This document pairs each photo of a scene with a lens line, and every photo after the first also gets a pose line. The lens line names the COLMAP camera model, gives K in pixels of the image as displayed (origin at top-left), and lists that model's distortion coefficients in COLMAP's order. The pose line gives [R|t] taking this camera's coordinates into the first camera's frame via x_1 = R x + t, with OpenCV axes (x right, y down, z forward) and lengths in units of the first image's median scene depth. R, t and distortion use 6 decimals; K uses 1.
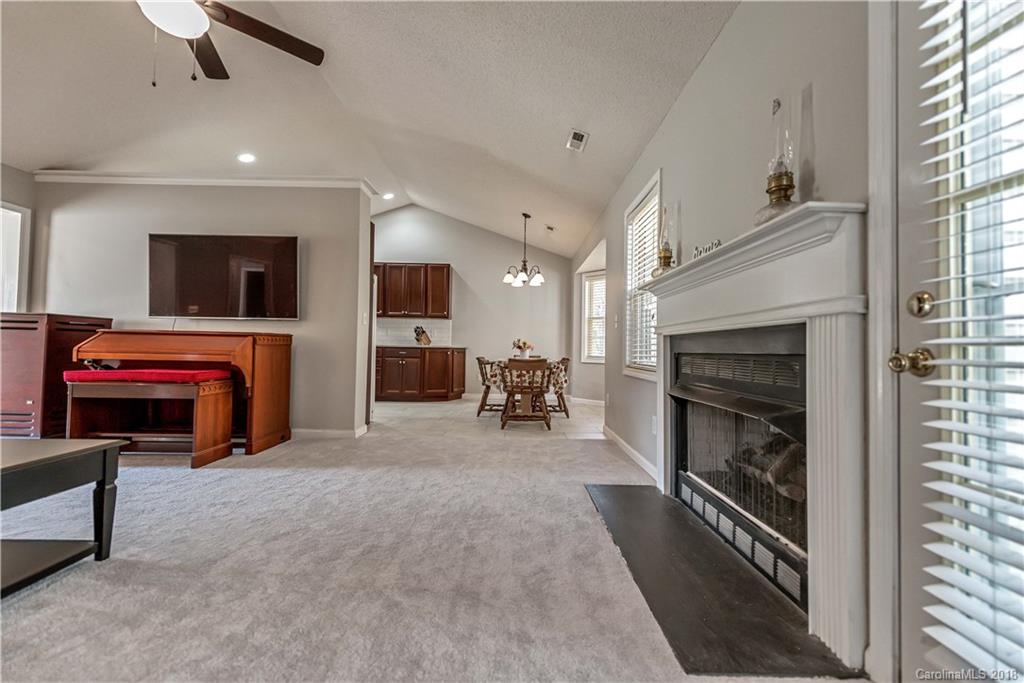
lens RADIAL K [[402.2, 0, 513.4], [0, 402.2, 339.6], [0, 0, 1]] dist [0.018335, -0.005922]
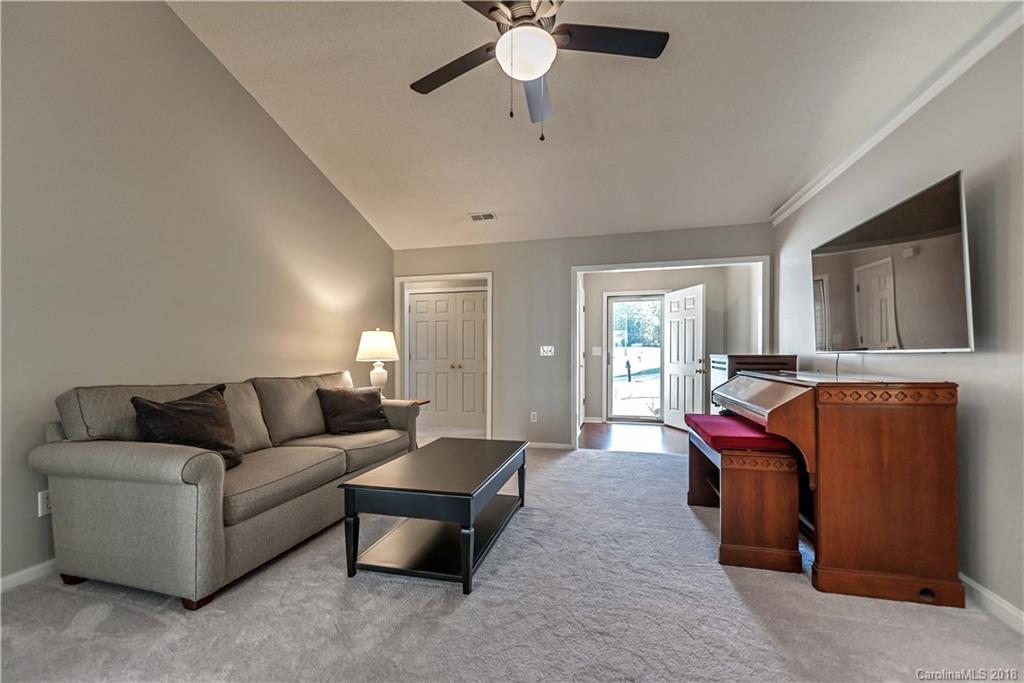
lens RADIAL K [[409.3, 0, 512.4], [0, 409.3, 357.5], [0, 0, 1]] dist [0.002574, -0.000070]
pose [[-0.246286, -0.010032, -0.969145, 0.048208], [0.023526, 0.999590, -0.016325, -0.054724], [0.968912, -0.026820, -0.245949, 0.725639]]
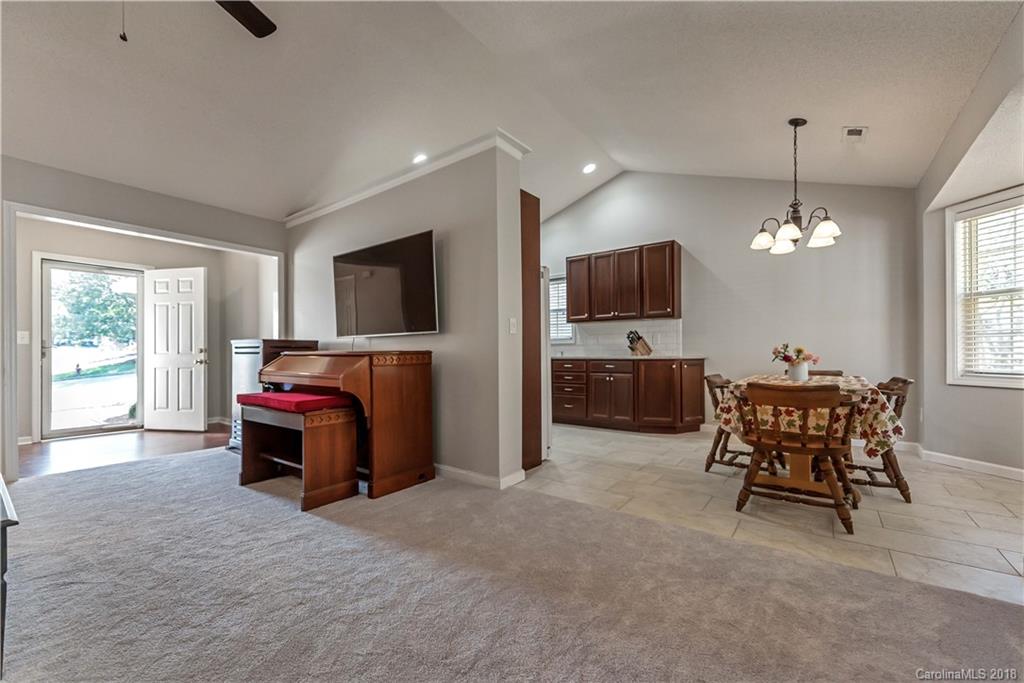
lens RADIAL K [[416.6, 0, 505.7], [0, 416.6, 354.4], [0, 0, 1]] dist [0.006242, -0.000290]
pose [[0.795460, -0.021406, -0.605629, 0.095812], [0.034668, 0.999347, 0.010212, -0.010471], [0.605014, -0.029119, 0.795682, 0.493260]]
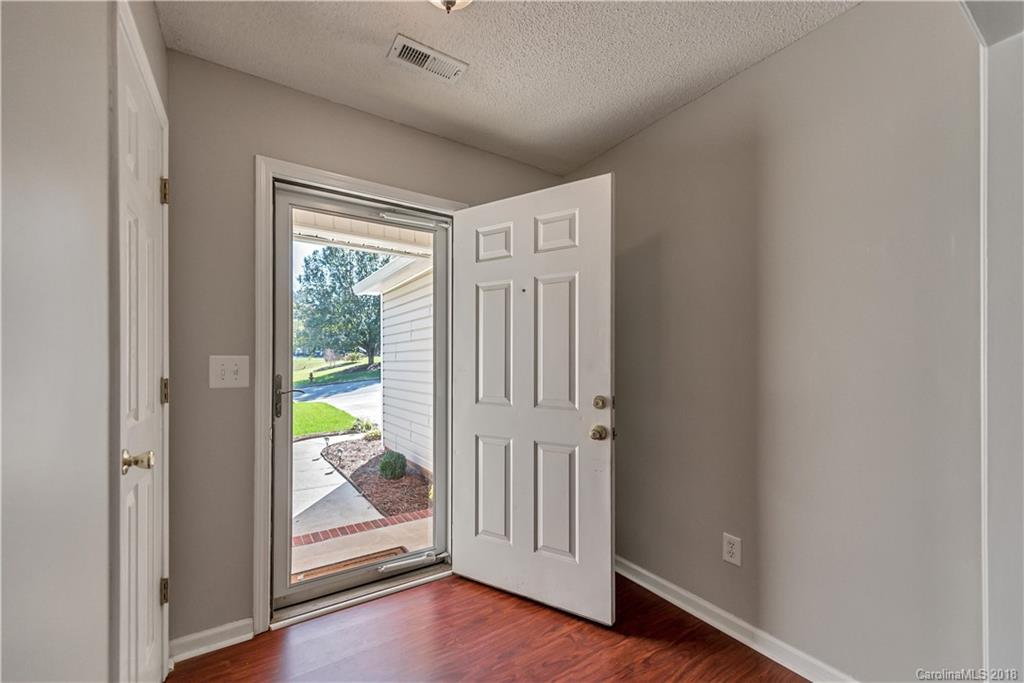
lens RADIAL K [[409.3, 0, 512.4], [0, 409.3, 357.5], [0, 0, 1]] dist [0.002574, -0.000070]
pose [[0.552838, -0.028775, -0.832792, -1.406050], [0.034593, 0.999335, -0.011565, -0.110635], [0.832570, -0.022415, 0.553465, 0.642000]]
